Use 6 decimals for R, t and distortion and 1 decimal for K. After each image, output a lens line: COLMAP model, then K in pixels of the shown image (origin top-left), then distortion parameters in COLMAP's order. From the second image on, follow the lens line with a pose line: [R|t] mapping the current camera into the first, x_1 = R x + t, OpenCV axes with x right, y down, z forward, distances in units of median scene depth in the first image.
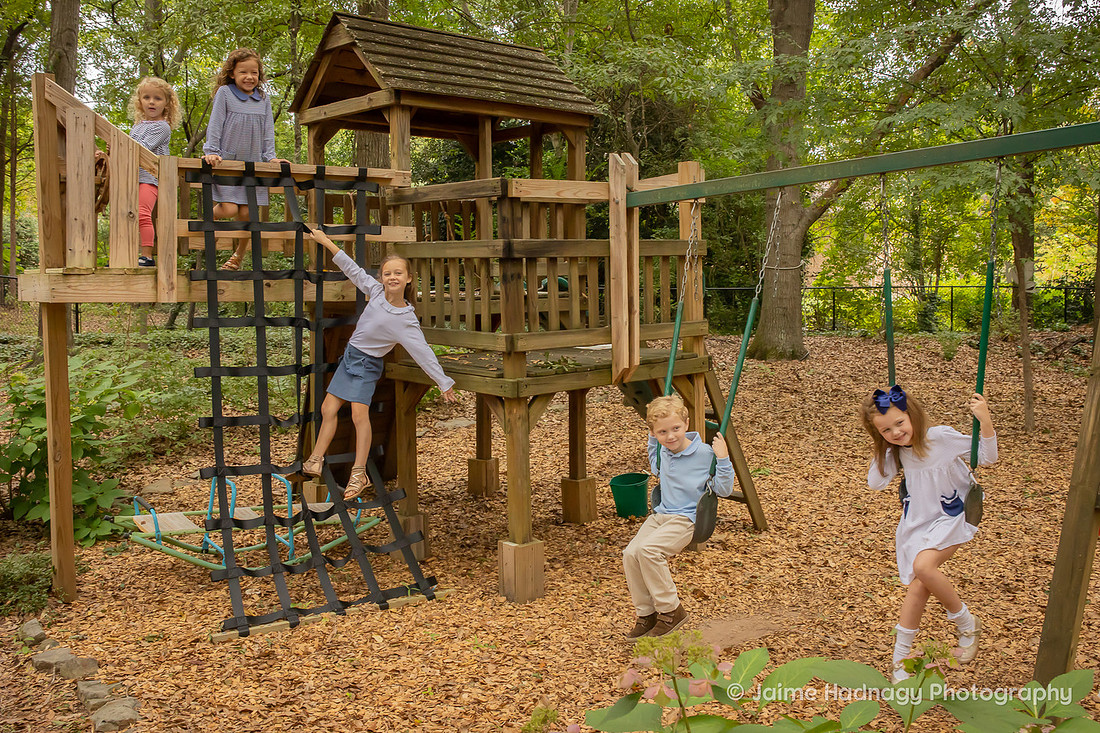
lens RADIAL K [[952.2, 0, 548.5], [0, 952.2, 328.8], [0, 0, 1]] dist [-0.056241, 0.012915]
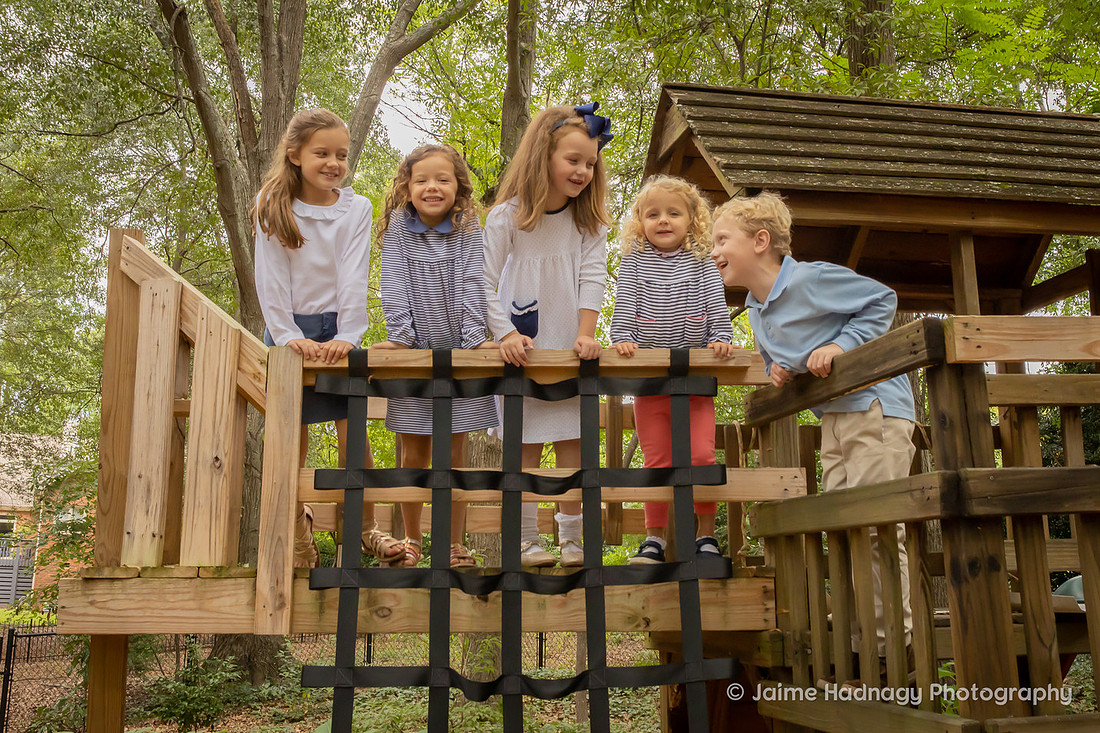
lens RADIAL K [[1264.7, 0, 599.6], [0, 1264.7, 329.2], [0, 0, 1]] dist [-0.084953, 0.170944]
pose [[0.885029, -0.109539, -0.452466, 0.067448], [-0.009041, 0.967696, -0.251959, -0.018366], [0.465449, 0.227082, 0.855448, 0.474589]]
